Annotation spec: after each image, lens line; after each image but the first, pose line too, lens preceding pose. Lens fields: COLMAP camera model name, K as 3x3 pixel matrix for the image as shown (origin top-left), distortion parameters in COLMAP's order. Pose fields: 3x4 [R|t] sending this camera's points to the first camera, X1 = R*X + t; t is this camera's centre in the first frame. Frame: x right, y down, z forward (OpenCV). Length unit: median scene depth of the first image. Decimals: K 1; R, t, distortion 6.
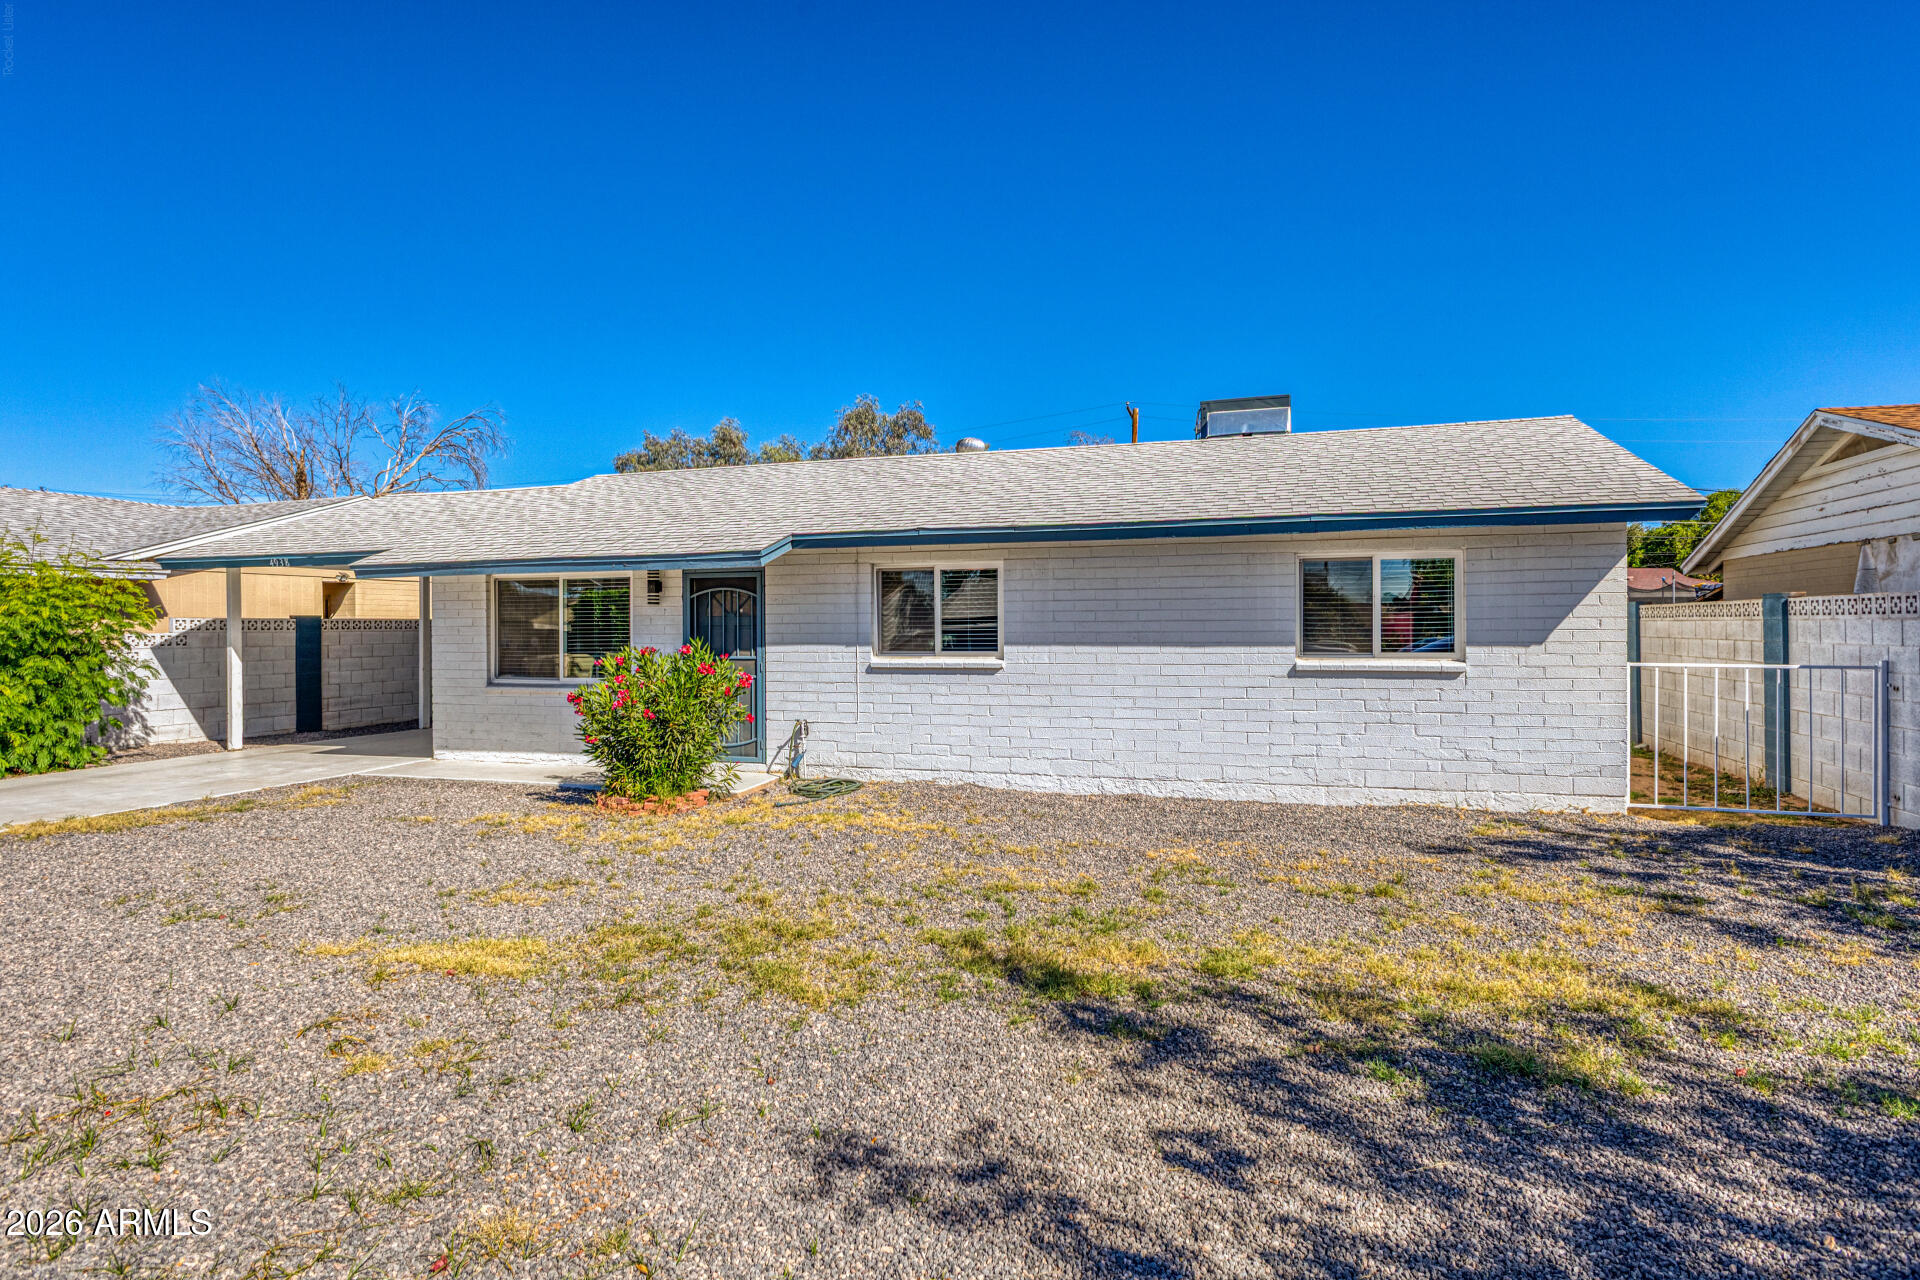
lens RADIAL K [[985.0, 0, 946.8], [0, 985.0, 681.4], [0, 0, 1]] dist [-0.016041, 0.000411]
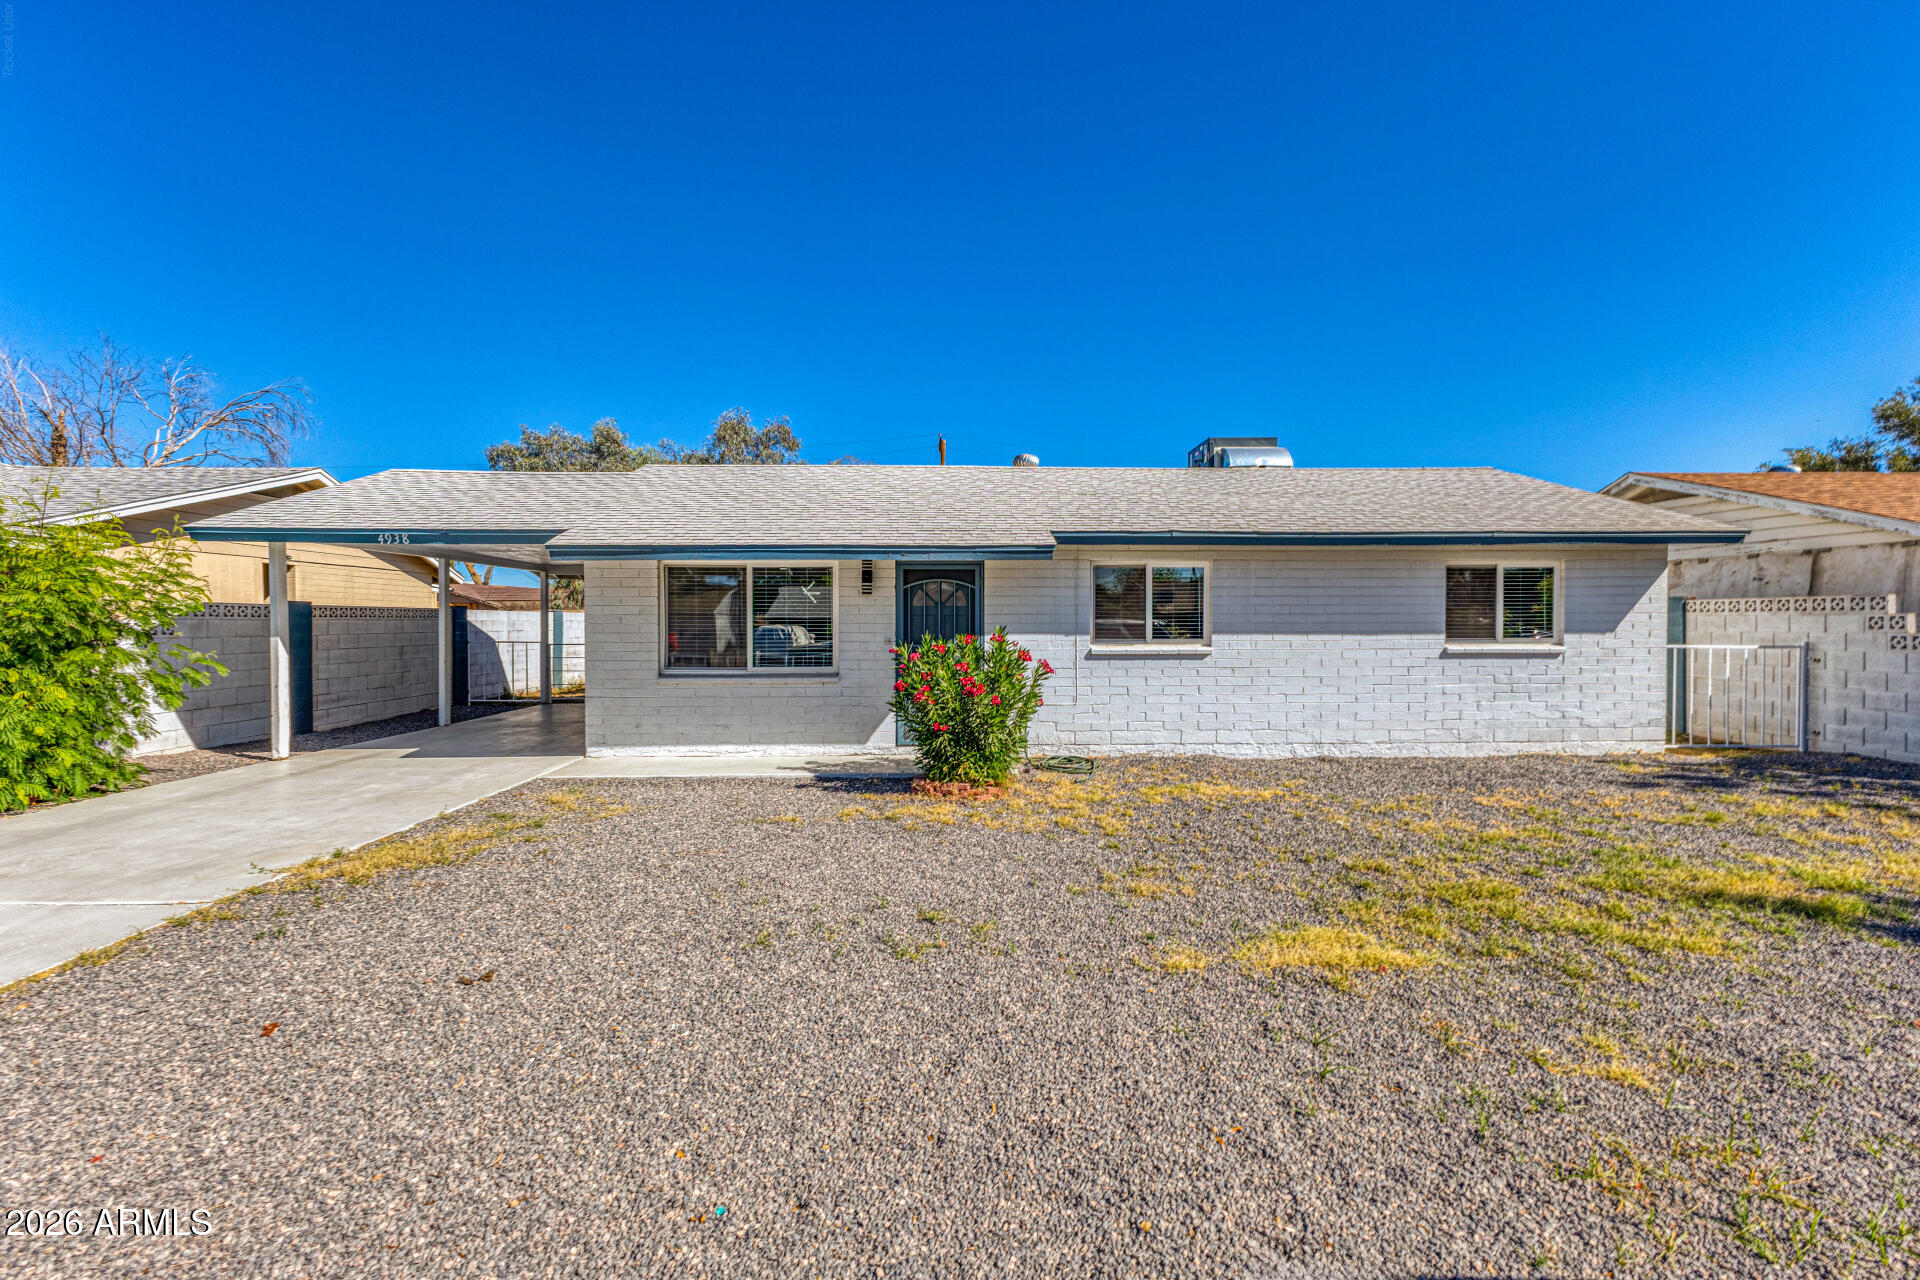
lens RADIAL K [[823.3, 0, 951.5], [0, 823.3, 665.6], [0, 0, 1]] dist [0.006956, -0.001866]
pose [[0.944306, -0.013603, 0.328788, -0.529504], [0.013893, 0.999902, 0.001469, -0.004538], [-0.328776, 0.003180, 0.944403, 0.173894]]
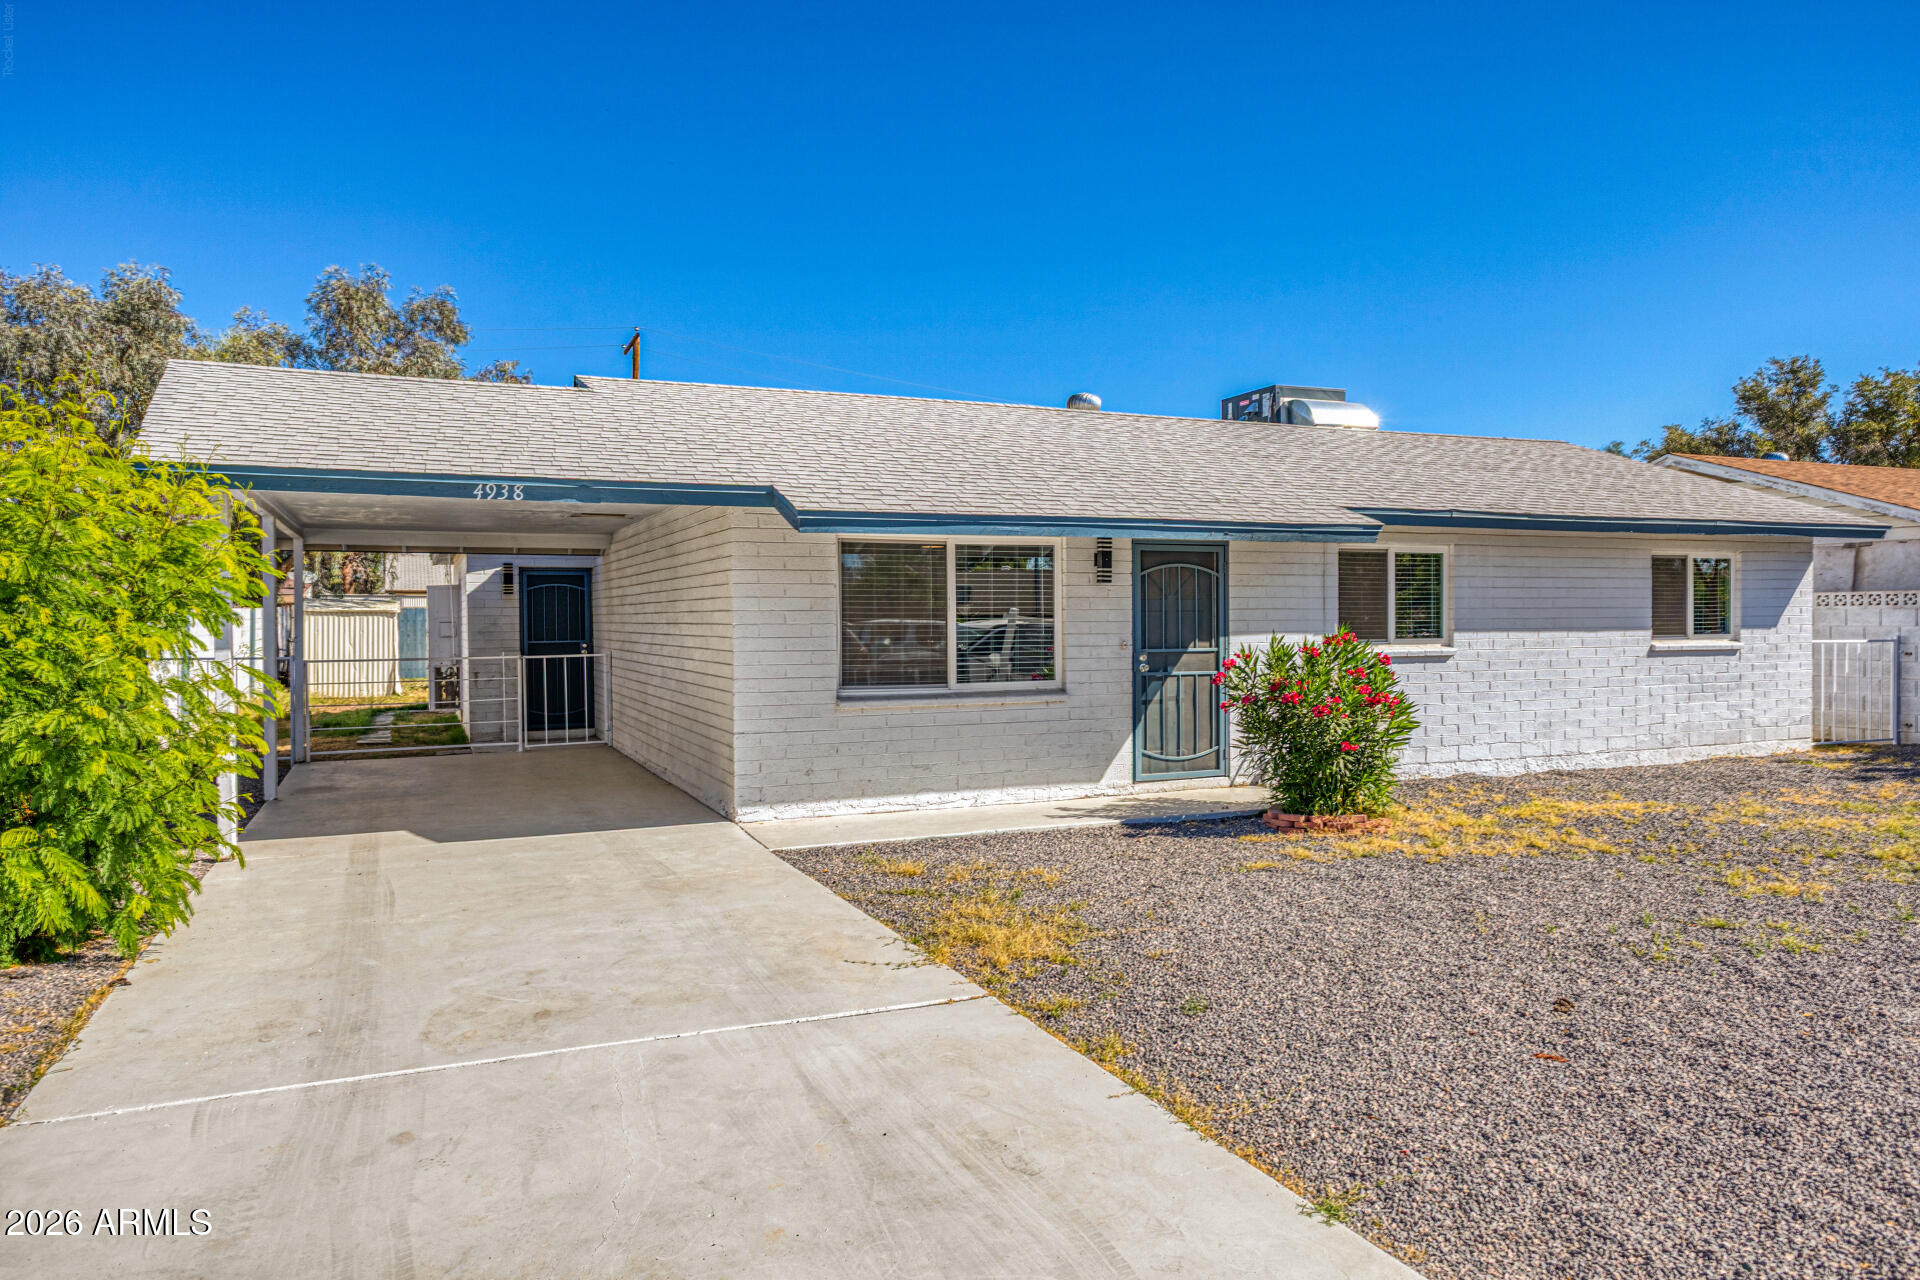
lens RADIAL K [[1272.9, 0, 942.9], [0, 1272.9, 685.5], [0, 0, 1]] dist [-0.002738, -0.004667]
pose [[0.762026, -0.033056, 0.646702, -1.106510], [0.036823, 0.999292, 0.007690, -0.011106], [-0.646499, 0.017954, 0.762704, 0.345483]]
